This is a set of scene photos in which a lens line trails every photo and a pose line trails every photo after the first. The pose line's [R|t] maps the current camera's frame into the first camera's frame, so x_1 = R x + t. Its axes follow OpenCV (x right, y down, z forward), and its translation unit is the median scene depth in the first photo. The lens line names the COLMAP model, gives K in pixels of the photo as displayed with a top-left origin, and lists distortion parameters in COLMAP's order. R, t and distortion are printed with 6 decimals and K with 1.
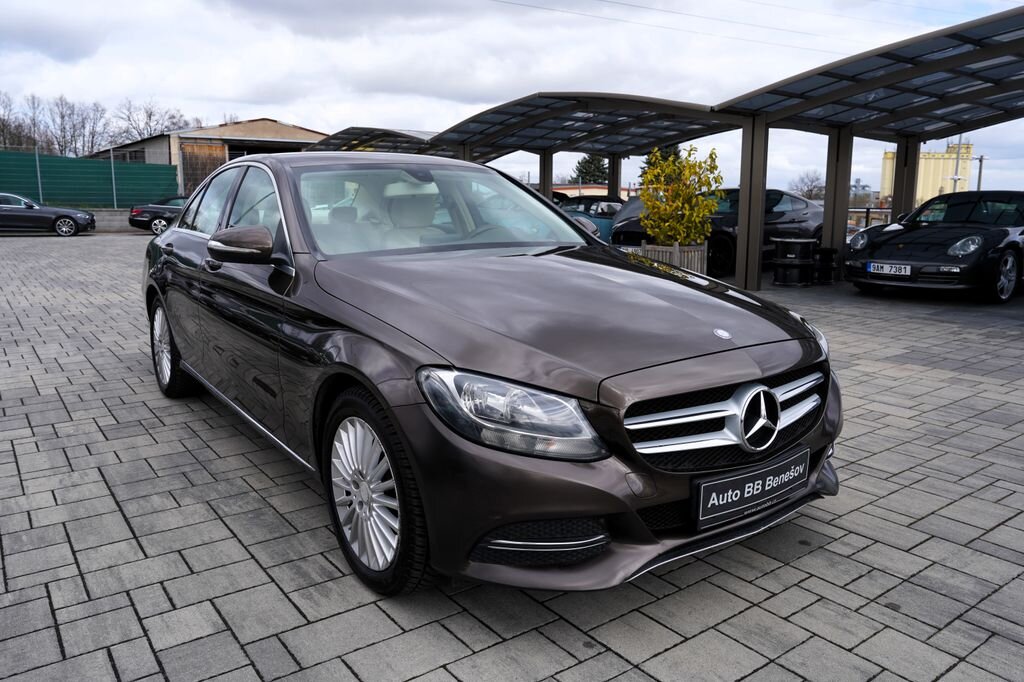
lens RADIAL K [[763.5, 0, 512.0], [0, 763.5, 341.0], [0, 0, 1]] dist [-0.083588, 0.092570]
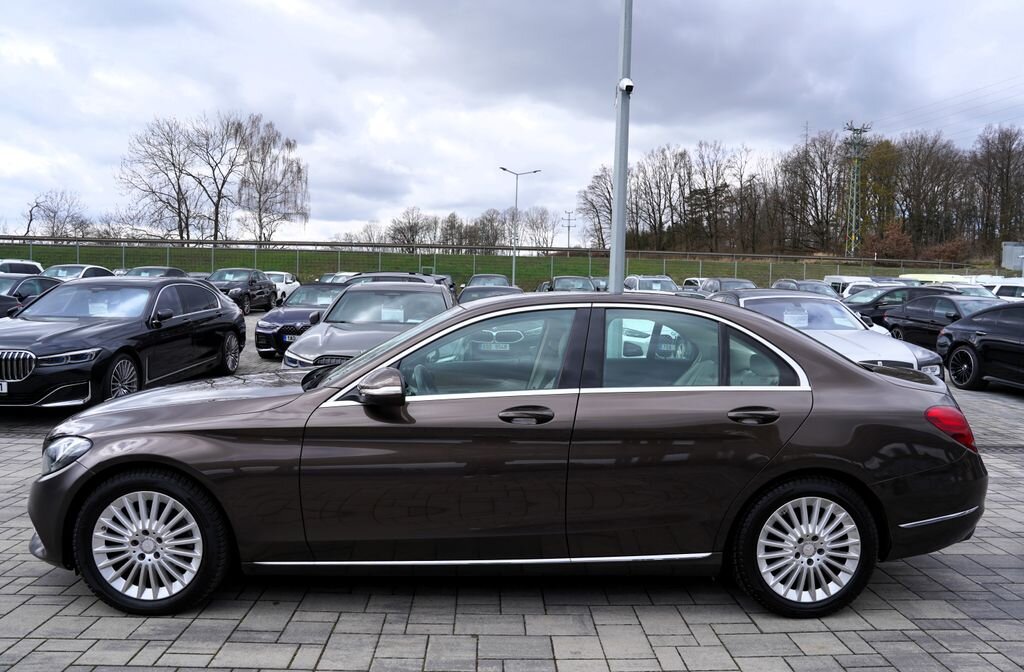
lens RADIAL K [[723.3, 0, 516.3], [0, 723.3, 334.6], [0, 0, 1]] dist [-0.103777, 0.078184]
pose [[-0.558297, 0.028176, -0.829162, 1.007482], [-0.174466, 0.973088, 0.150539, -0.522343], [0.811089, 0.228706, -0.538357, 2.369766]]
